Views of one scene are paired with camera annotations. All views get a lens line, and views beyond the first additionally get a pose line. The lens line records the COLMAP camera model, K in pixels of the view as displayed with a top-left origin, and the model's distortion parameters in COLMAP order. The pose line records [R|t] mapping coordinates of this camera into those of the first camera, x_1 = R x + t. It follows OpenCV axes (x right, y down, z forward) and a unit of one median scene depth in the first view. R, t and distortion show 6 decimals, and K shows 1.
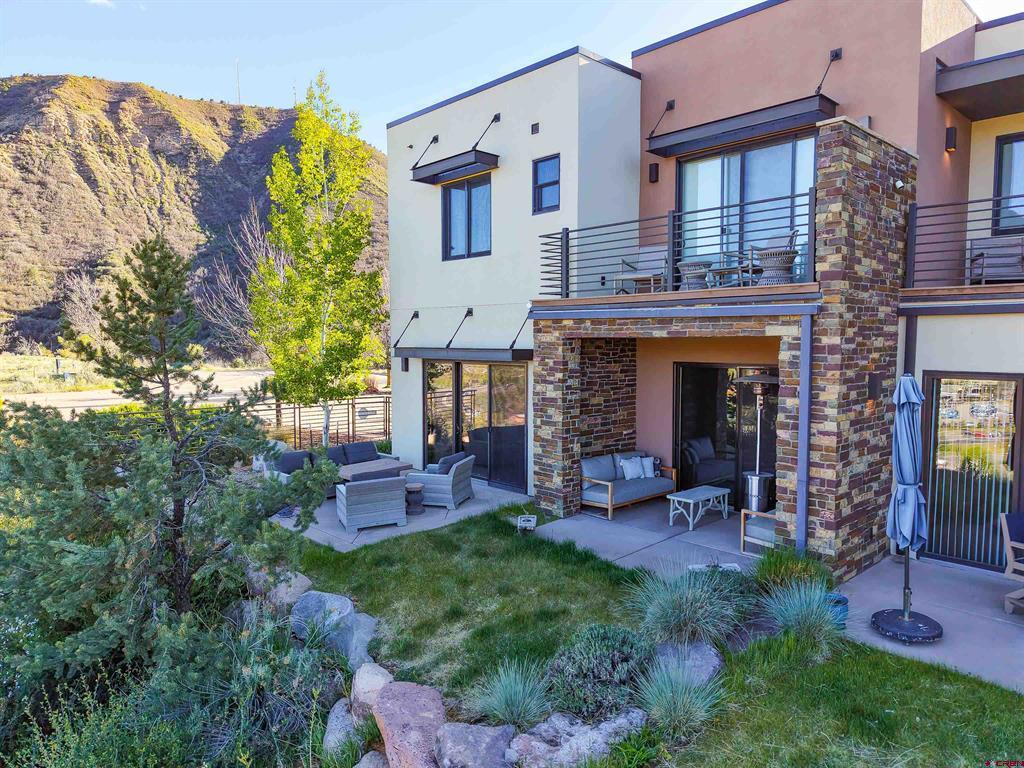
lens RADIAL K [[683.5, 0, 513.9], [0, 683.5, 381.3], [0, 0, 1]] dist [0.030416, -0.036373]
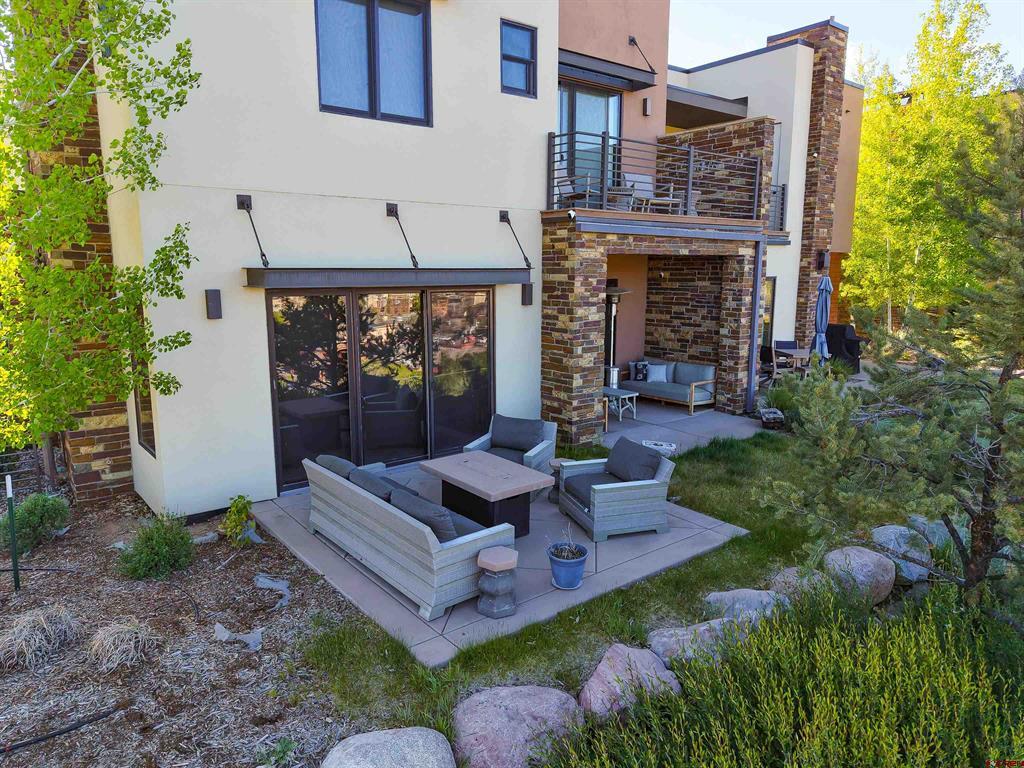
lens RADIAL K [[683.5, 0, 511.5], [0, 683.5, 385.8], [0, 0, 1]] dist [0.030416, -0.036373]
pose [[0.073330, -0.169272, 0.982838, -0.312940], [0.065263, 0.984193, 0.164636, -0.017417], [-0.995170, 0.052071, 0.083218, 0.376738]]
